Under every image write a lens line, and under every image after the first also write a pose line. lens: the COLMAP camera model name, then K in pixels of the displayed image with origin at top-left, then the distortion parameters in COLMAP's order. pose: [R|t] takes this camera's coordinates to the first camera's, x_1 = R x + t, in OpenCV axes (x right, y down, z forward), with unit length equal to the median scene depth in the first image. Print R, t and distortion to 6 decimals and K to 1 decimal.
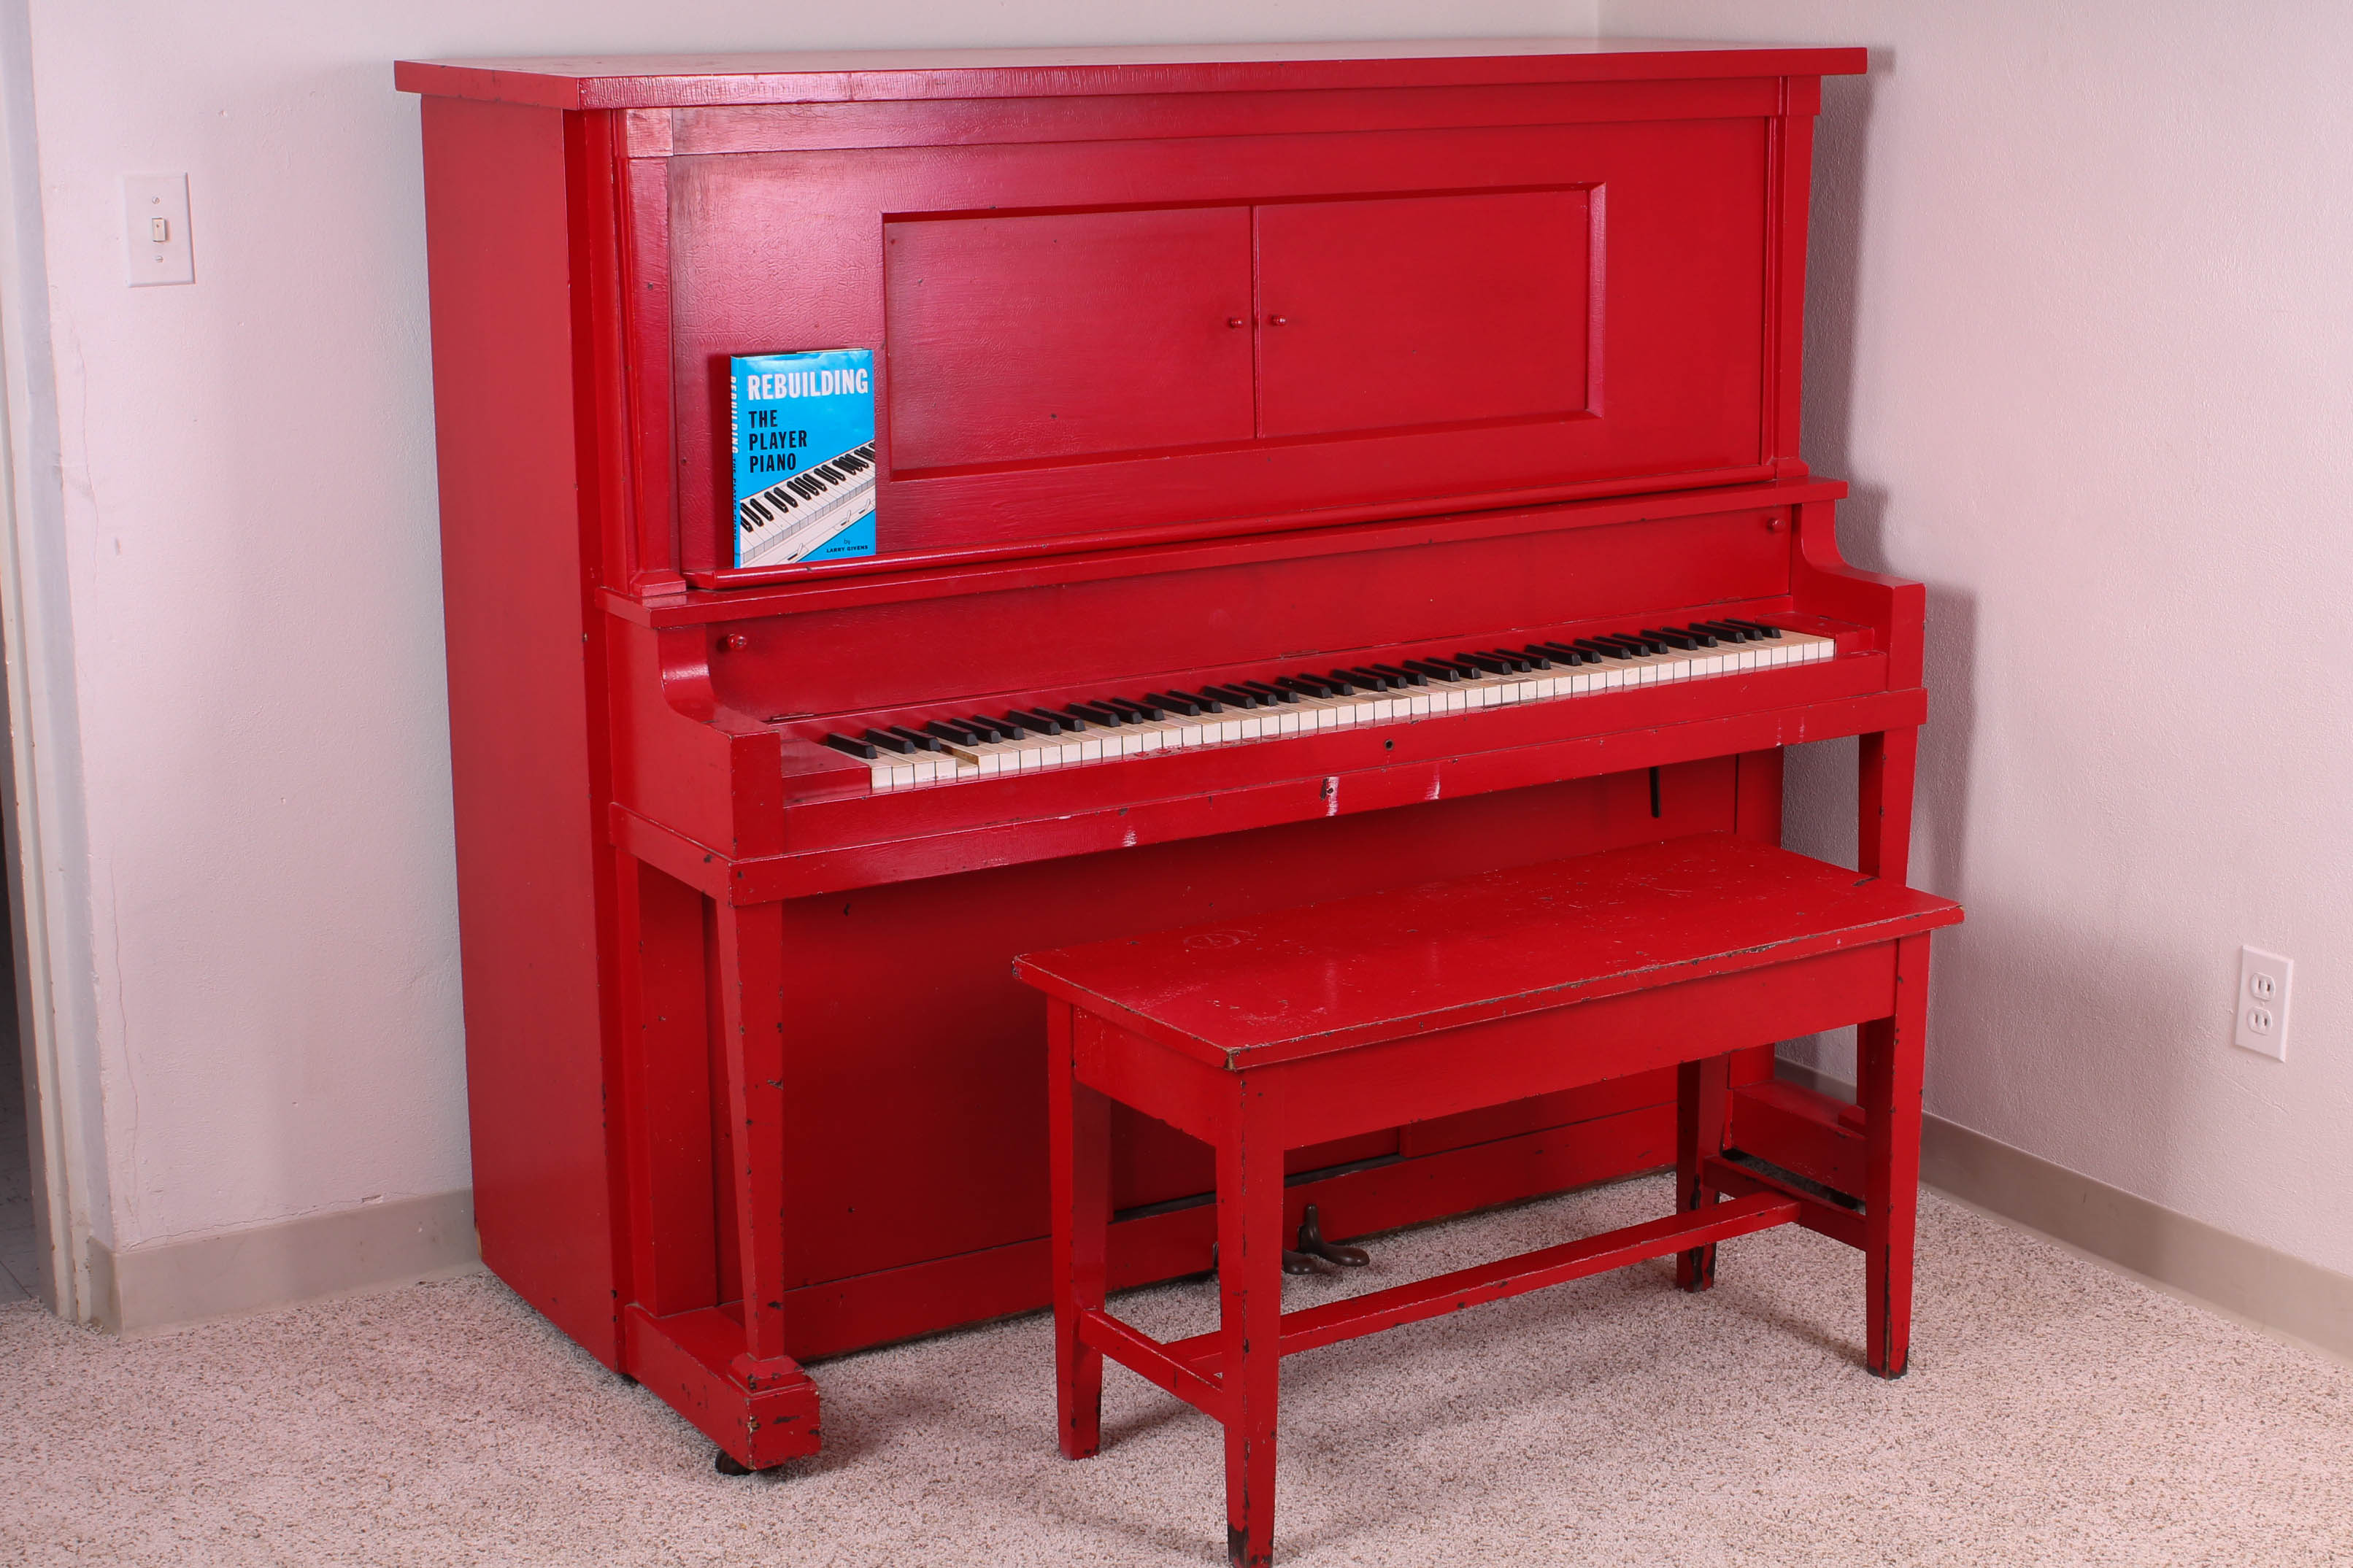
lens RADIAL K [[3740.3, 0, 1176.5], [0, 3740.3, 784.0], [0, 0, 1]] dist [-0.035432, -0.068453]
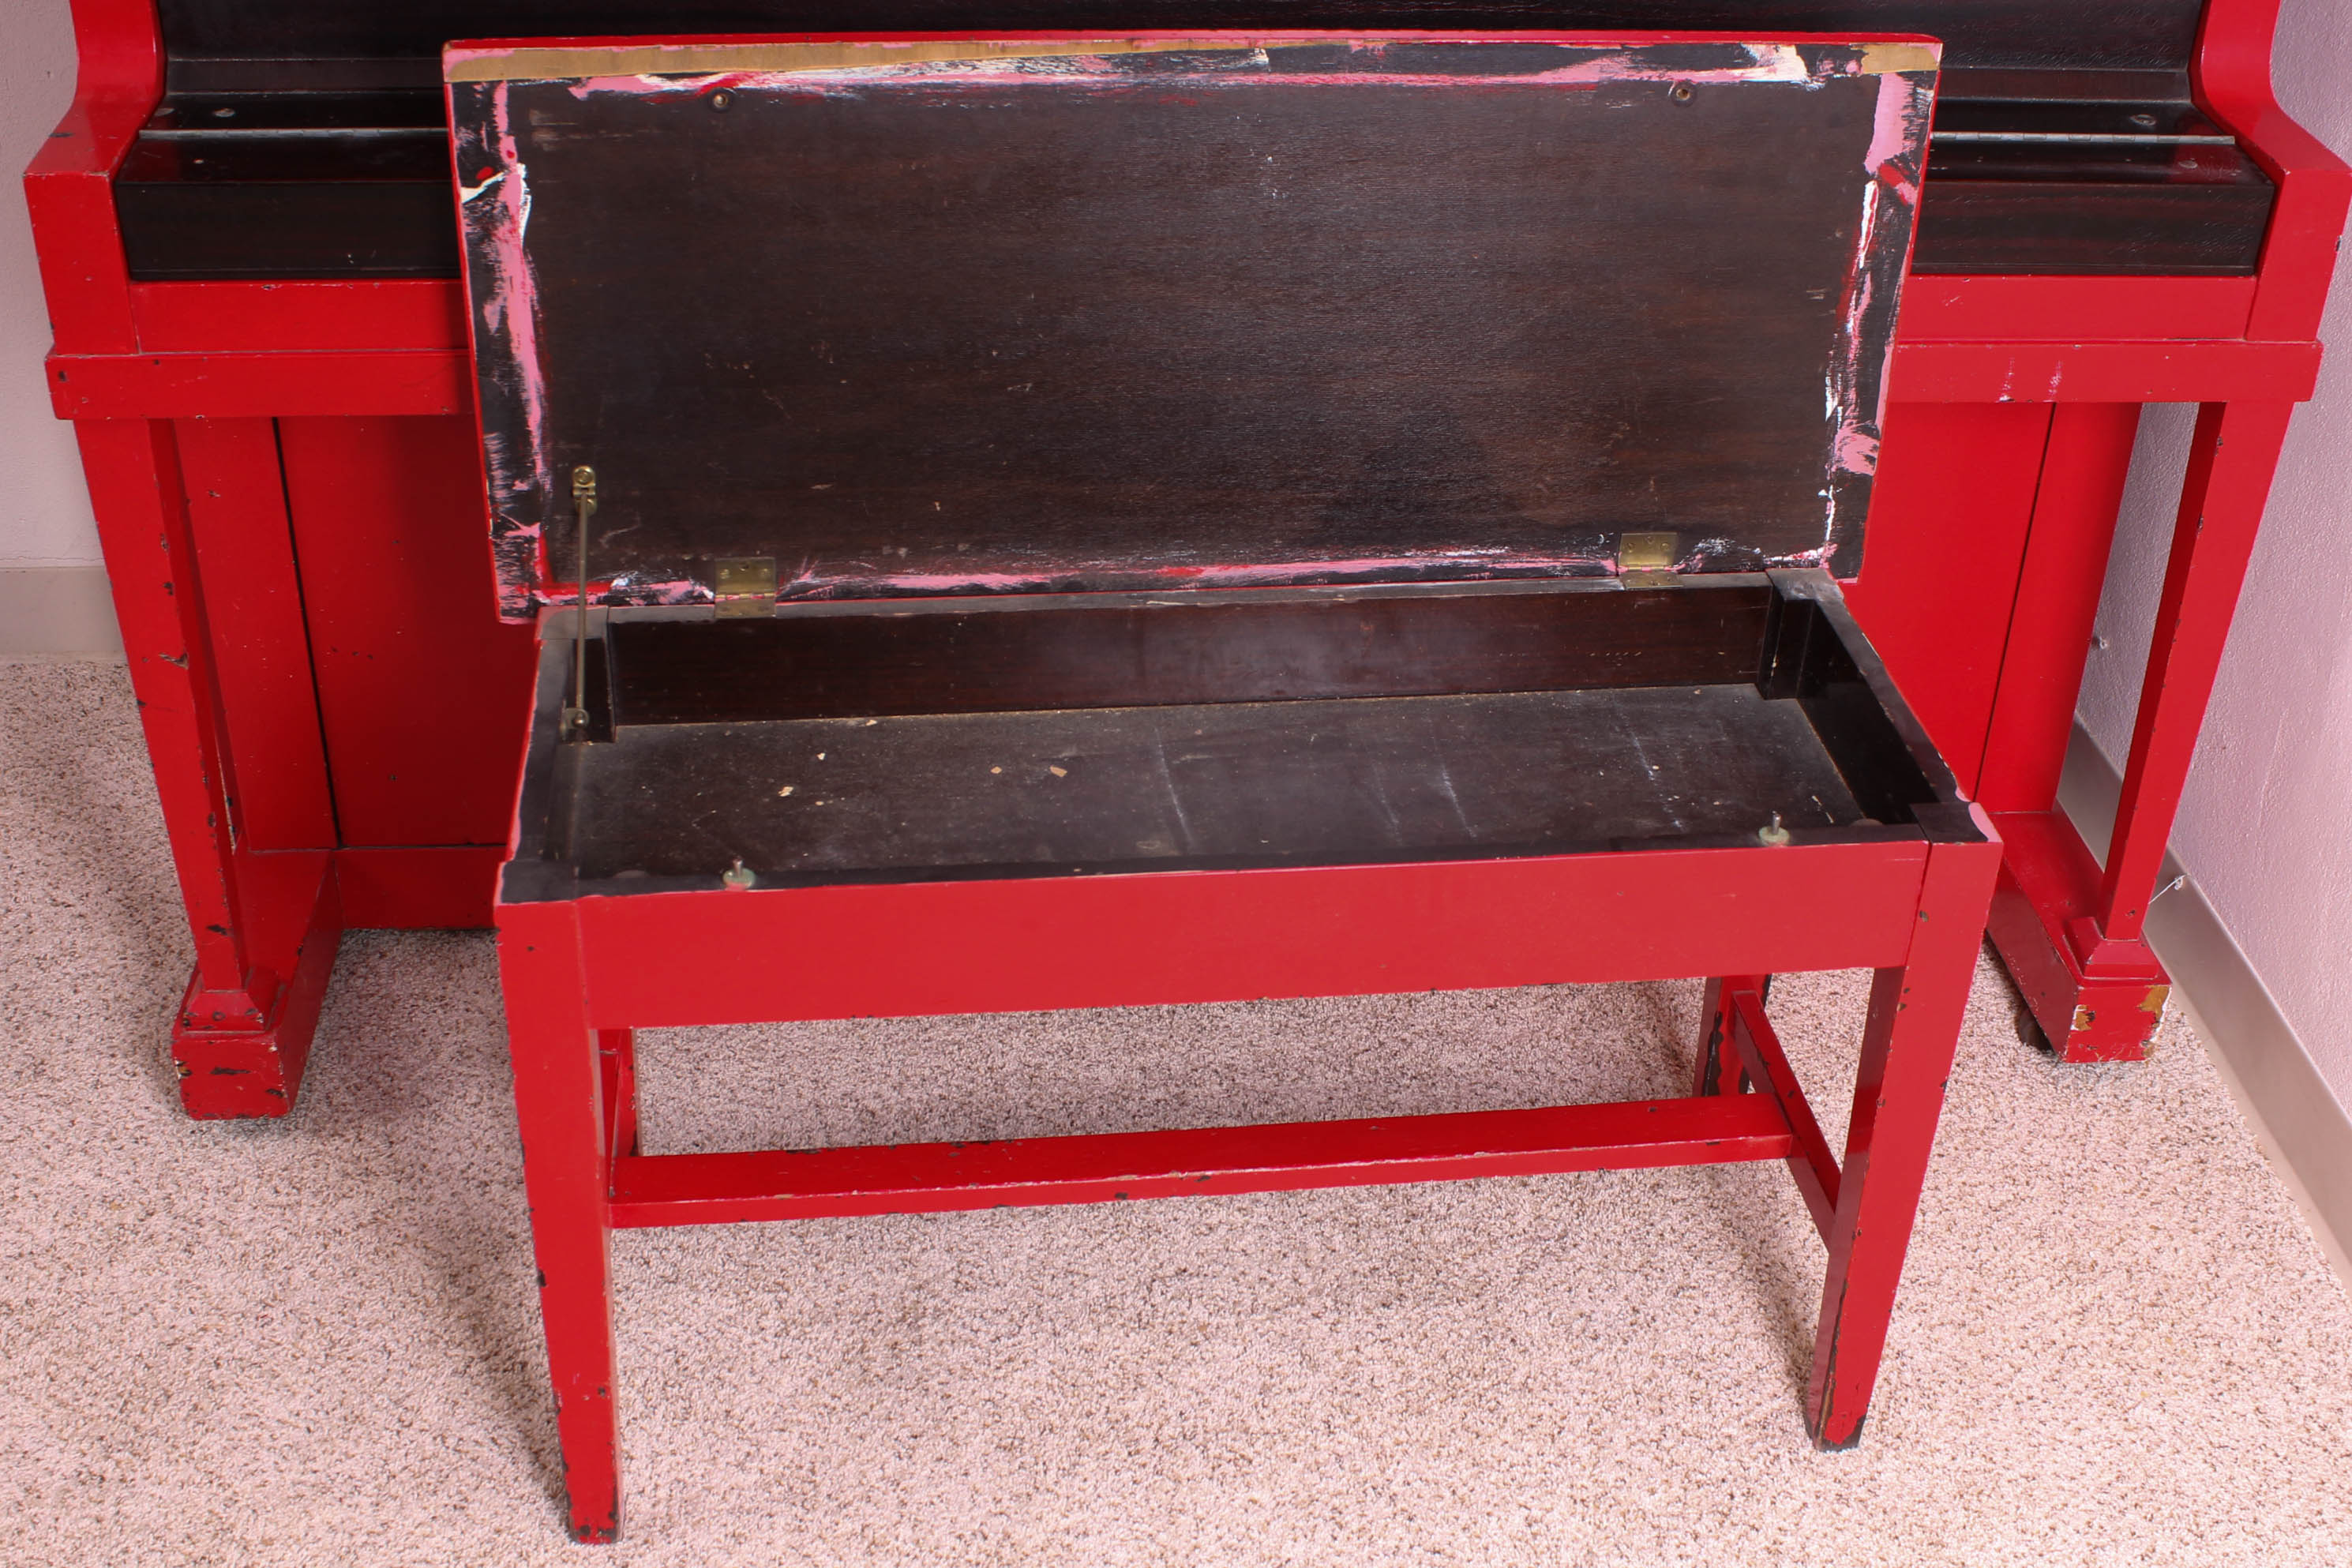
lens RADIAL K [[2850.0, 0, 1213.1], [0, 2850.0, 751.5], [0, 0, 1]] dist [-0.108897, 0.078436]
pose [[0.894741, 0.266560, -0.358308, 0.248335], [-0.137811, 0.927974, 0.346227, -0.108099], [0.424790, -0.260404, 0.867031, 0.590636]]
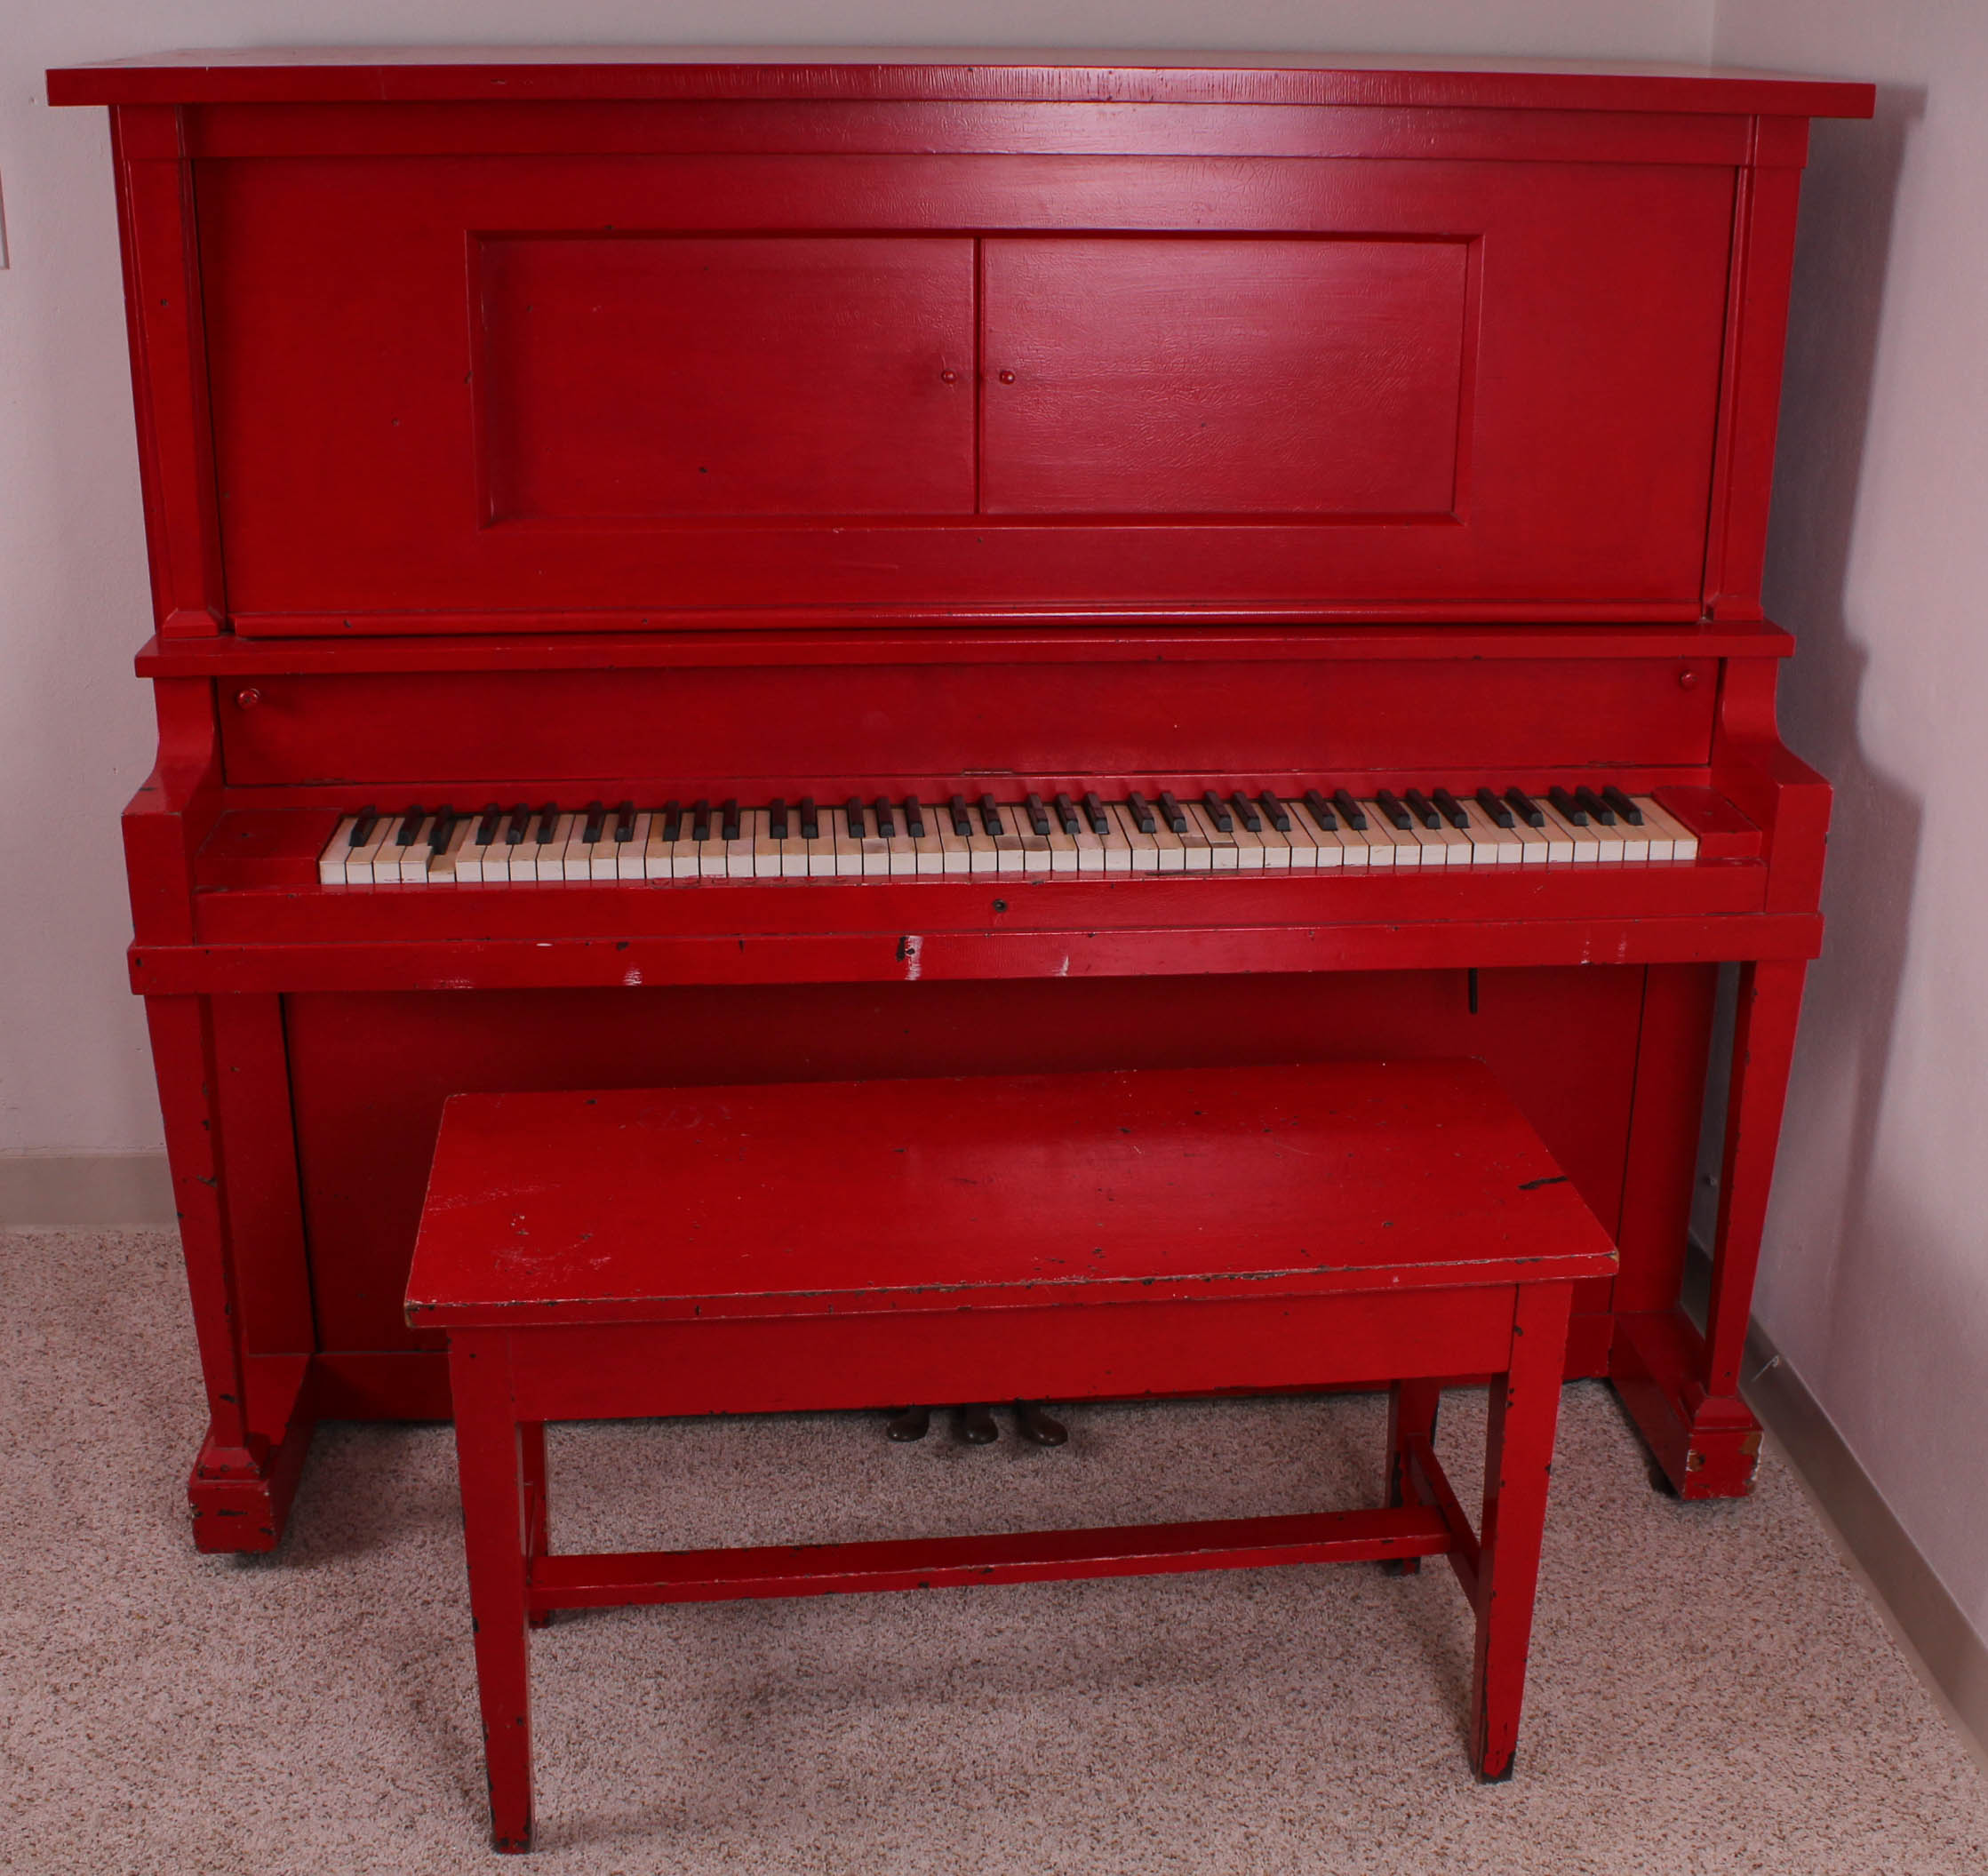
lens RADIAL K [[2620.3, 0, 995.3], [0, 2620.3, 912.9], [0, 0, 1]] dist [-0.127121, 0.026155]
pose [[0.888197, 0.169367, -0.427108, 0.314690], [-0.114978, 0.981935, 0.150276, -0.099497], [0.444844, -0.084367, 0.891625, 0.493575]]
